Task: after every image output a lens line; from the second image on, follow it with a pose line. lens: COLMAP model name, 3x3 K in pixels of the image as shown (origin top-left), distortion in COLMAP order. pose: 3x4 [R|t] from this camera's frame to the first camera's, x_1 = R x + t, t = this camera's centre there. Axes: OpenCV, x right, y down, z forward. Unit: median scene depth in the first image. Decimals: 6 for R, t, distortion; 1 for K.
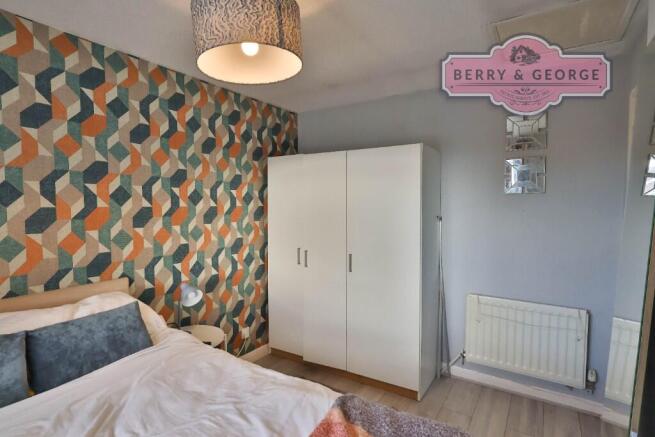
lens RADIAL K [[339.6, 0, 327.6], [0, 339.6, 215.5], [0, 0, 1]] dist [-0.006634, -0.001164]
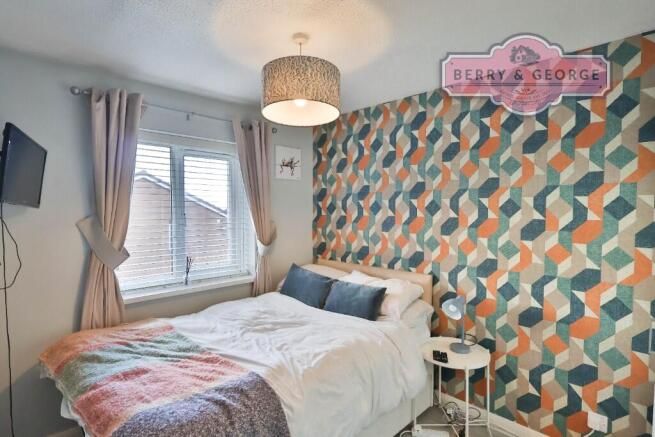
lens RADIAL K [[294.1, 0, 327.5], [0, 294.1, 223.7], [0, 0, 1]] dist [-0.000974, 0.000015]
pose [[-0.147223, 0.033326, -0.988542, 0.507853], [-0.048383, 0.997993, 0.040850, -0.026502], [0.987919, 0.053843, -0.145315, 0.798032]]
